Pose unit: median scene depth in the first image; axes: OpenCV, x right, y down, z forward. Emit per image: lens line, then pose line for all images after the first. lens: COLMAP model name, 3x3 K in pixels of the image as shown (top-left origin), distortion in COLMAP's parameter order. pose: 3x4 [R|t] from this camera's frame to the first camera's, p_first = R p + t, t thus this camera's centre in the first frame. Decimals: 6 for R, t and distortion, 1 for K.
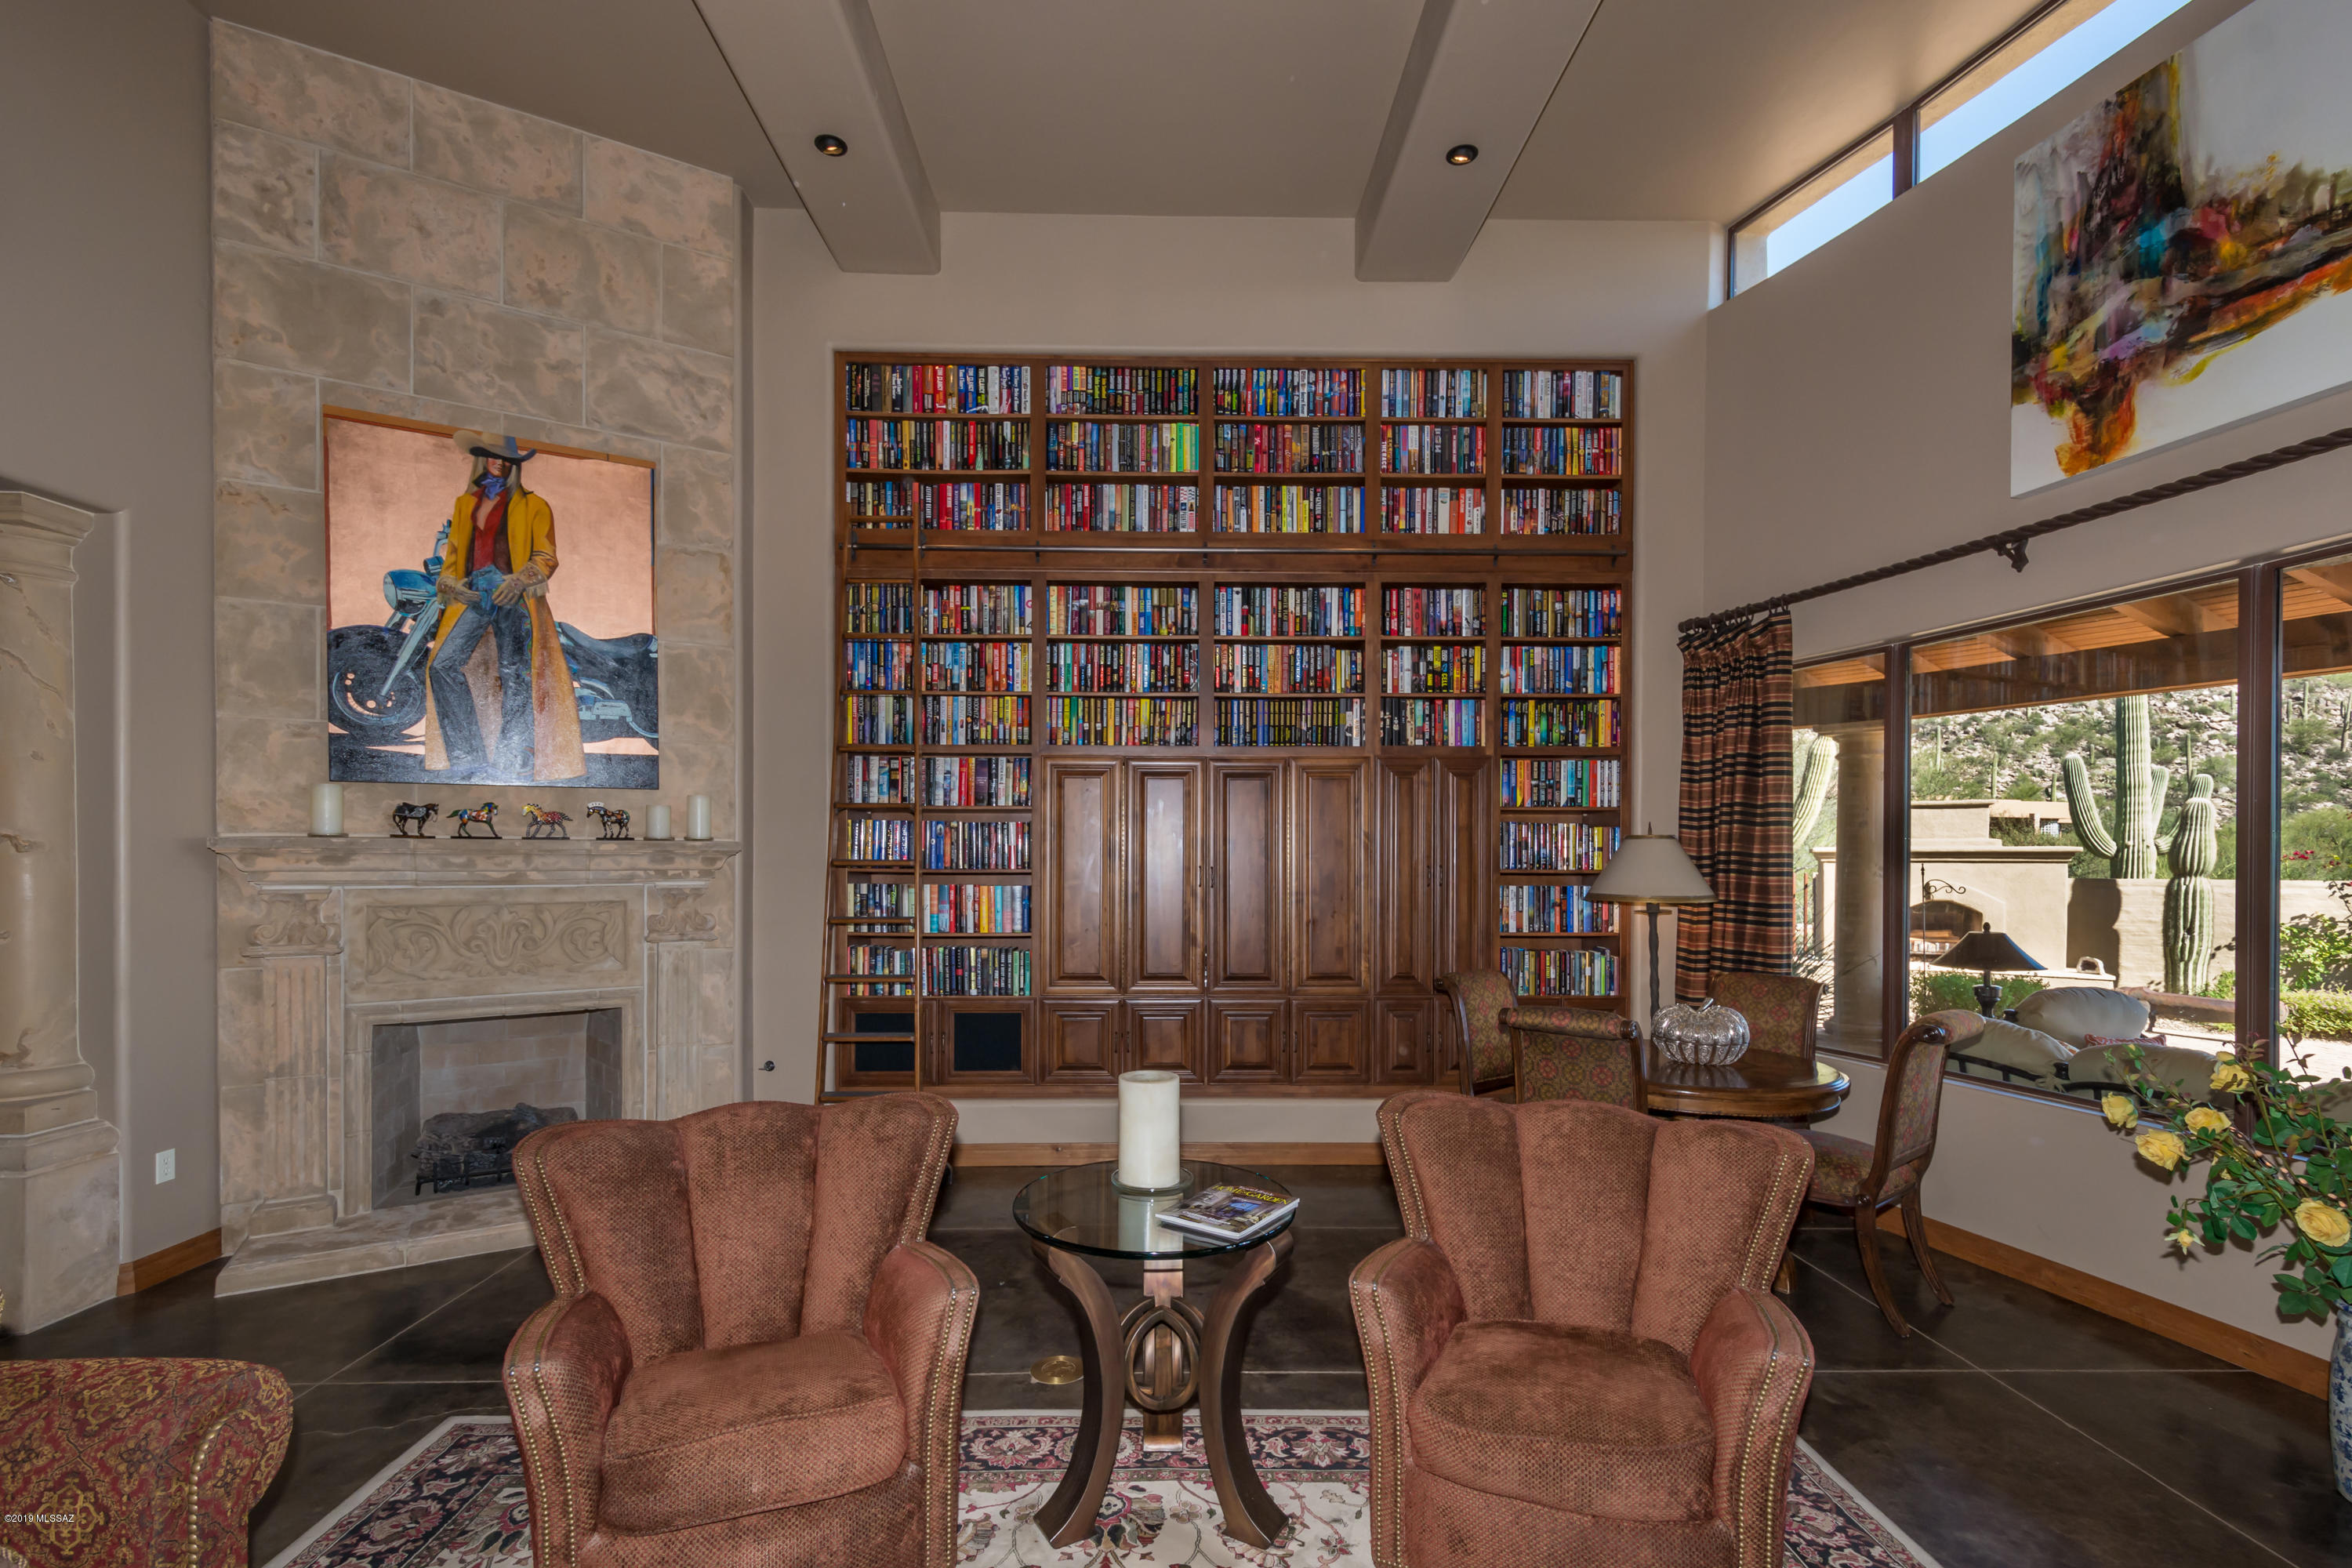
lens RADIAL K [[1048.8, 0, 1183.6], [0, 1048.8, 872.6], [0, 0, 1]] dist [0.007103, -0.003535]
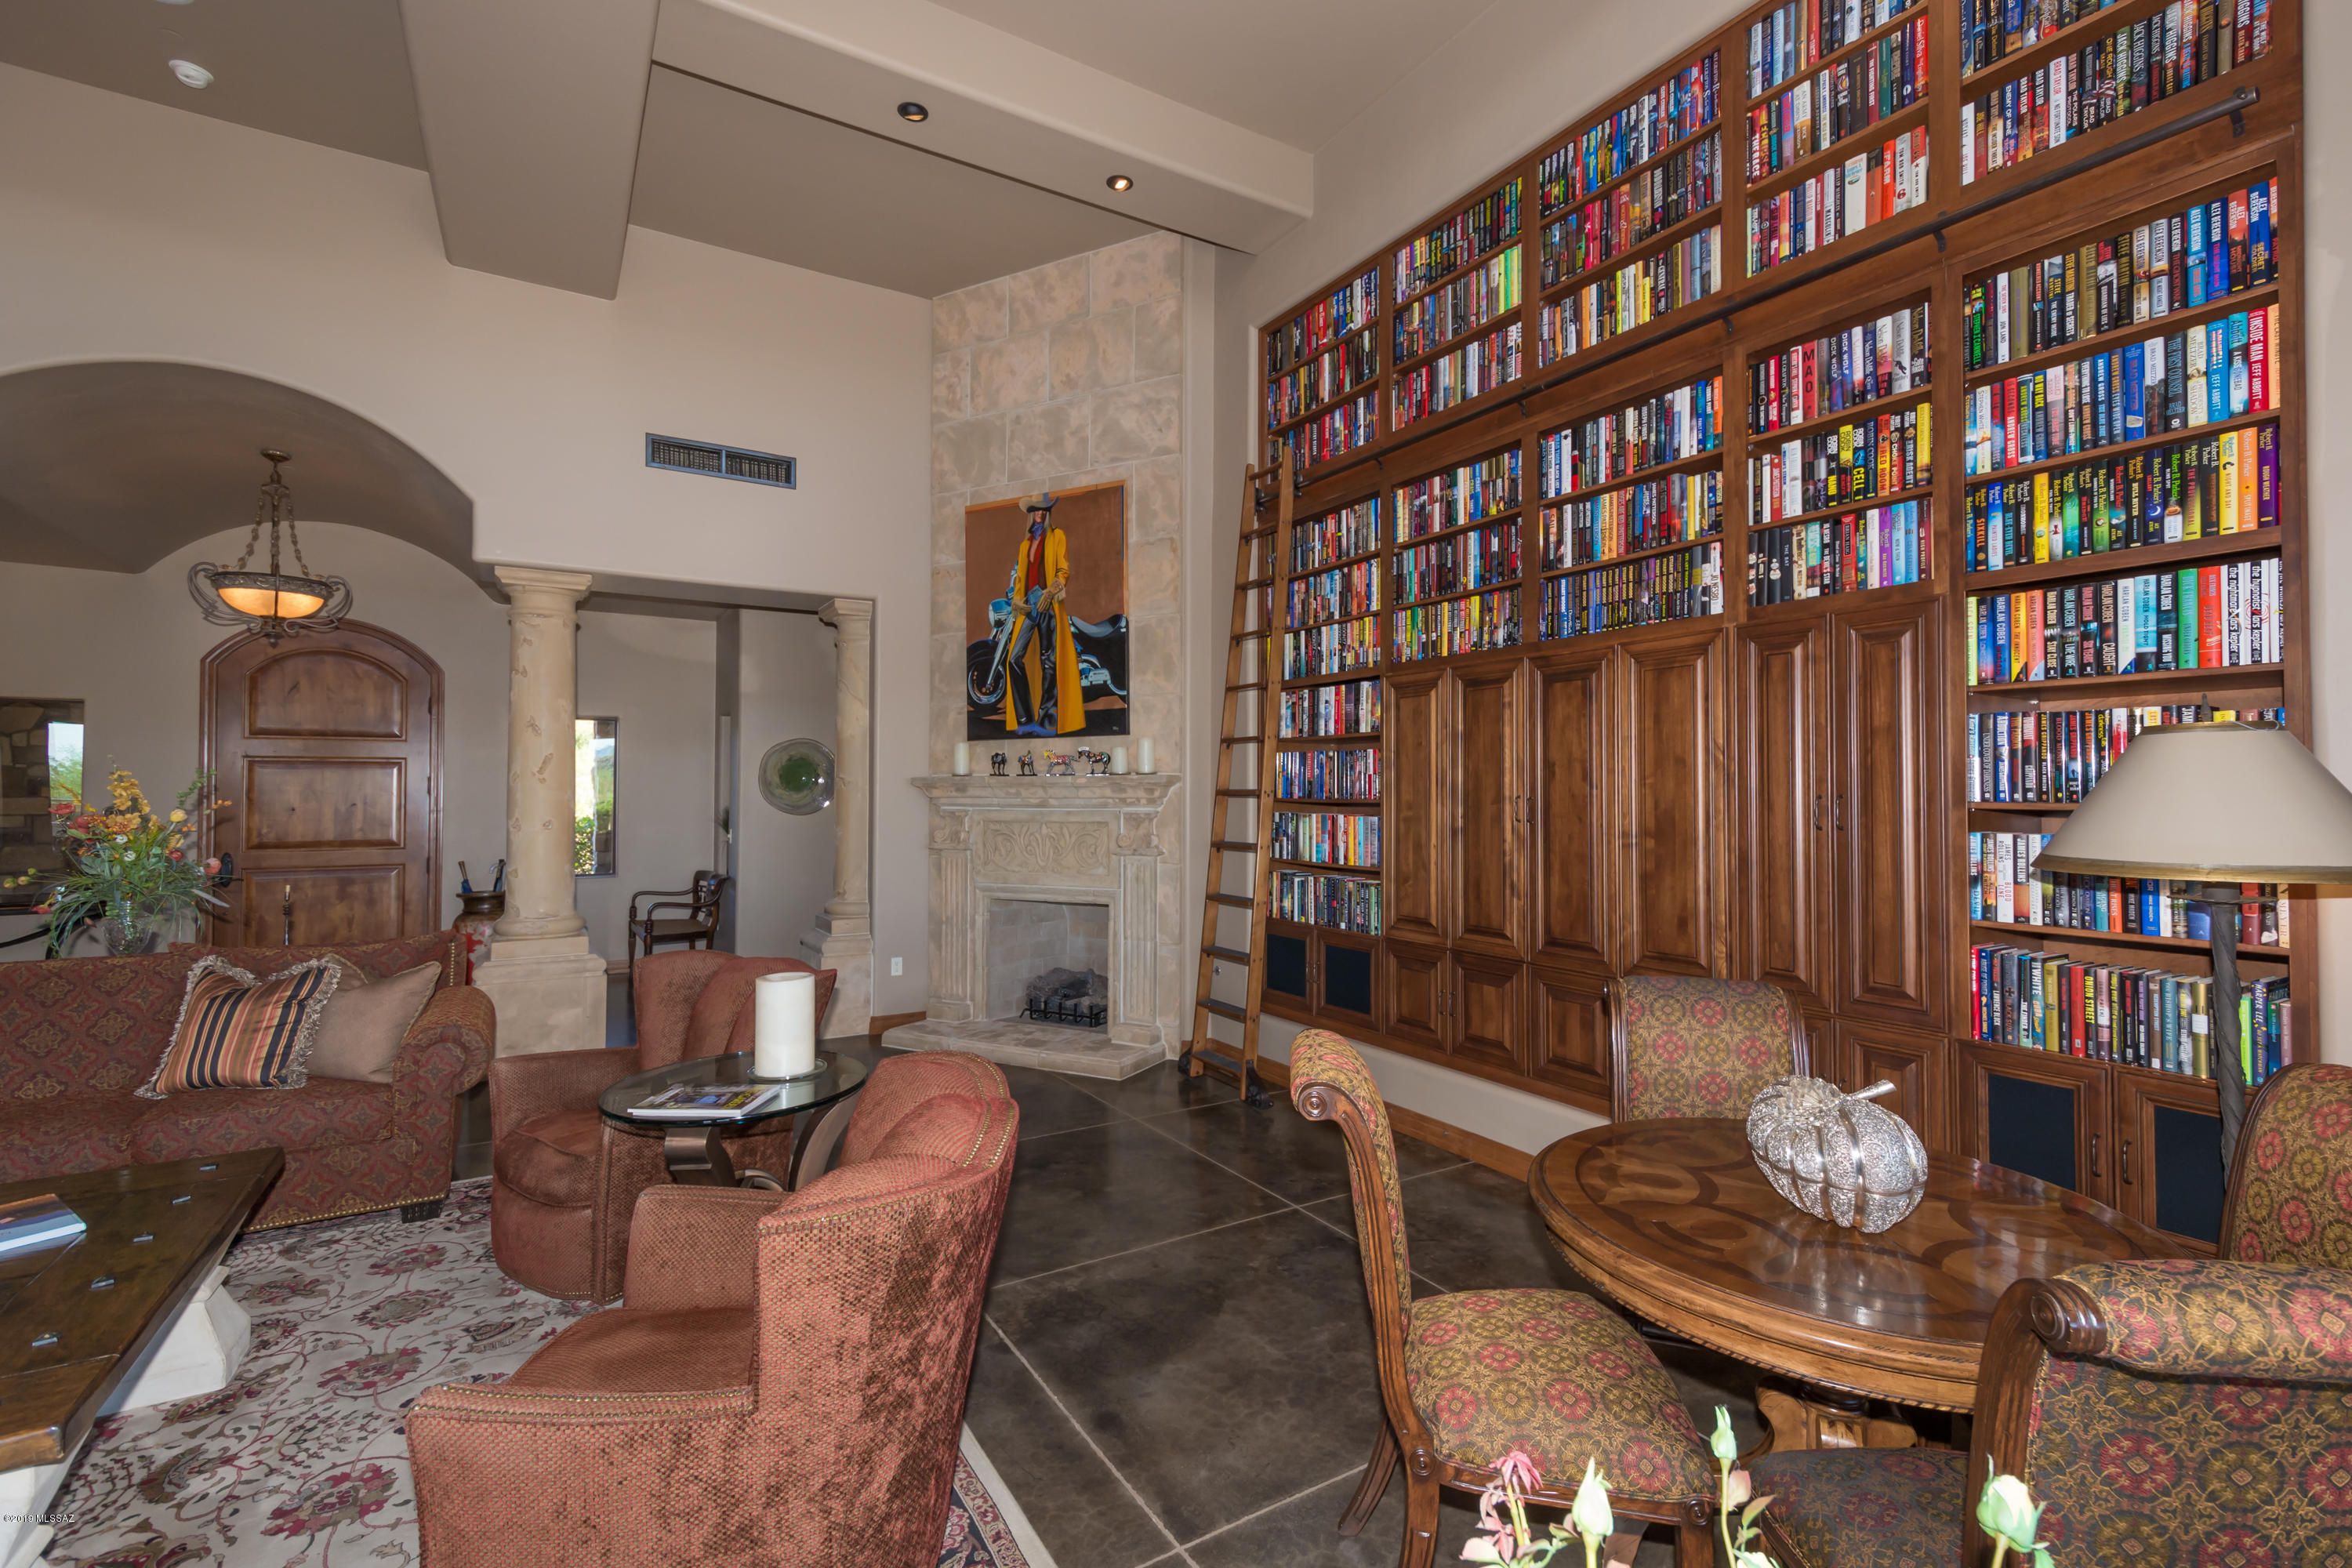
lens RADIAL K [[1048.8, 0, 1192.5], [0, 1048.8, 779.8], [0, 0, 1]] dist [0.007103, -0.003535]
pose [[0.507364, -0.013420, -0.861627, 0.587754], [-0.011219, 0.999691, -0.022176, 0.001981], [0.861659, 0.020918, 0.507057, 0.400736]]
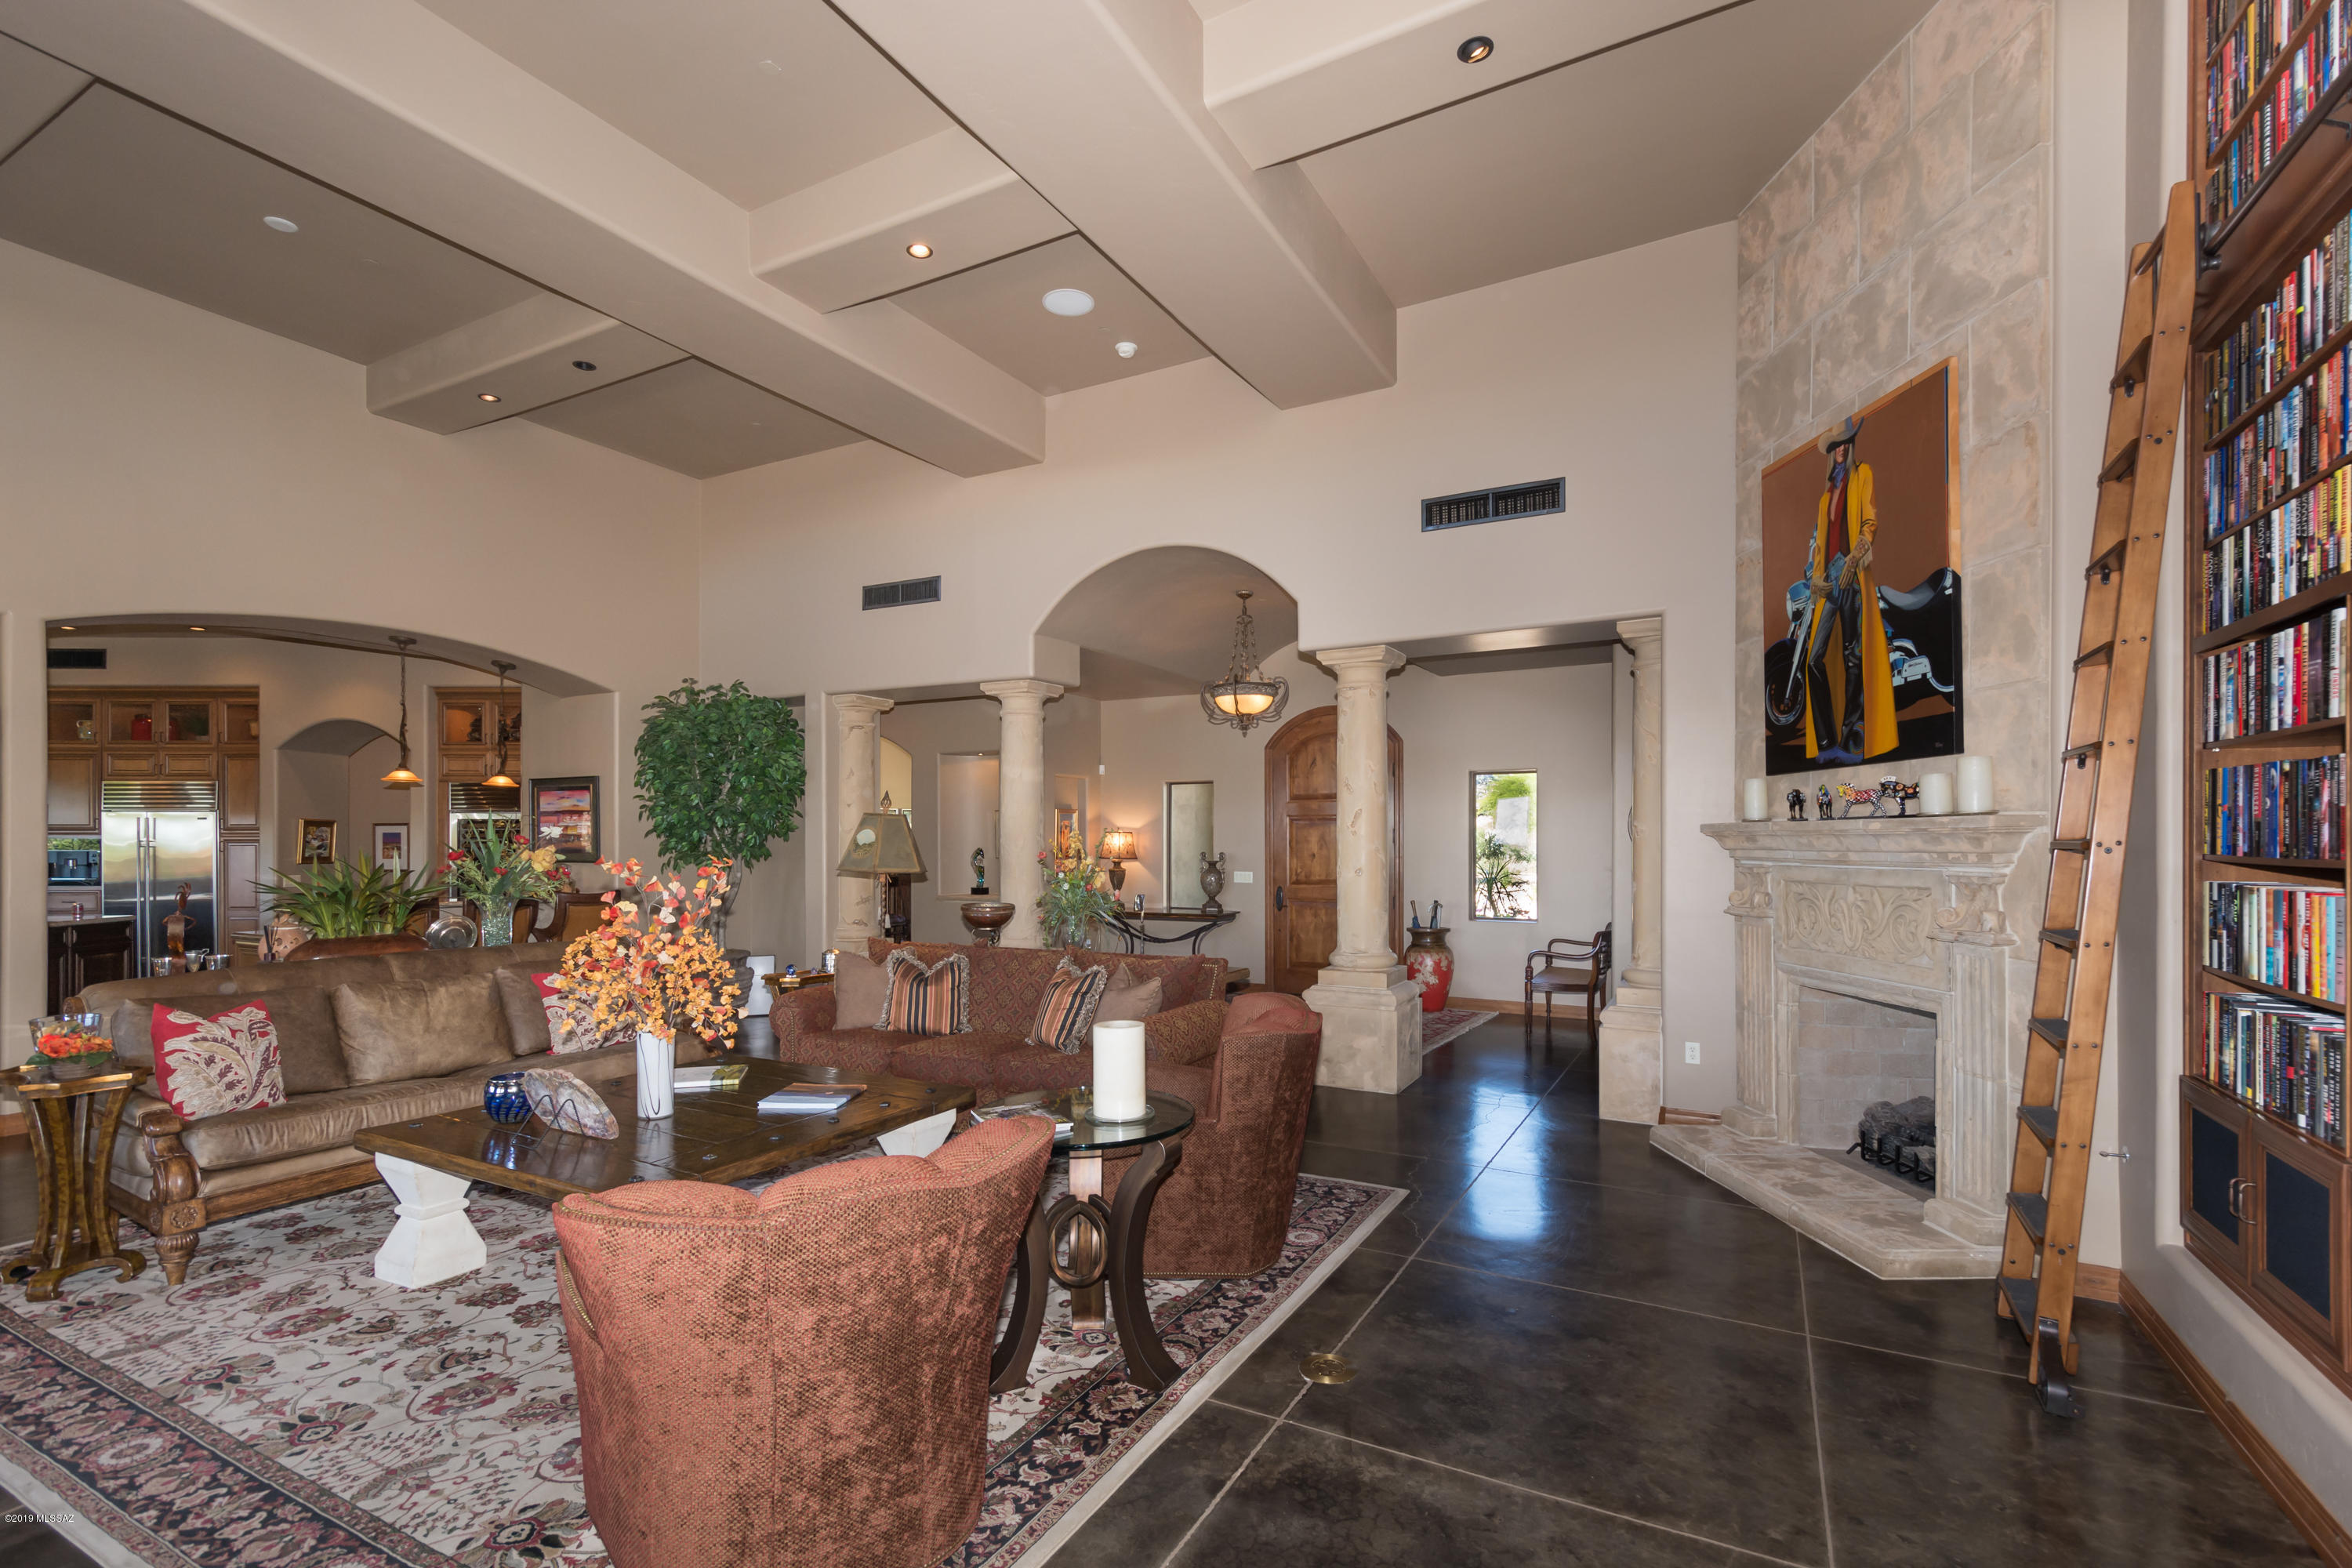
lens RADIAL K [[1048.8, 0, 1157.4], [0, 1048.8, 843.6], [0, 0, 1]] dist [0.007103, -0.003535]
pose [[-0.515786, 0.002085, -0.856715, 0.483576], [-0.009558, 0.999921, 0.008188, -0.009749], [0.856664, 0.012411, -0.515725, 0.833882]]
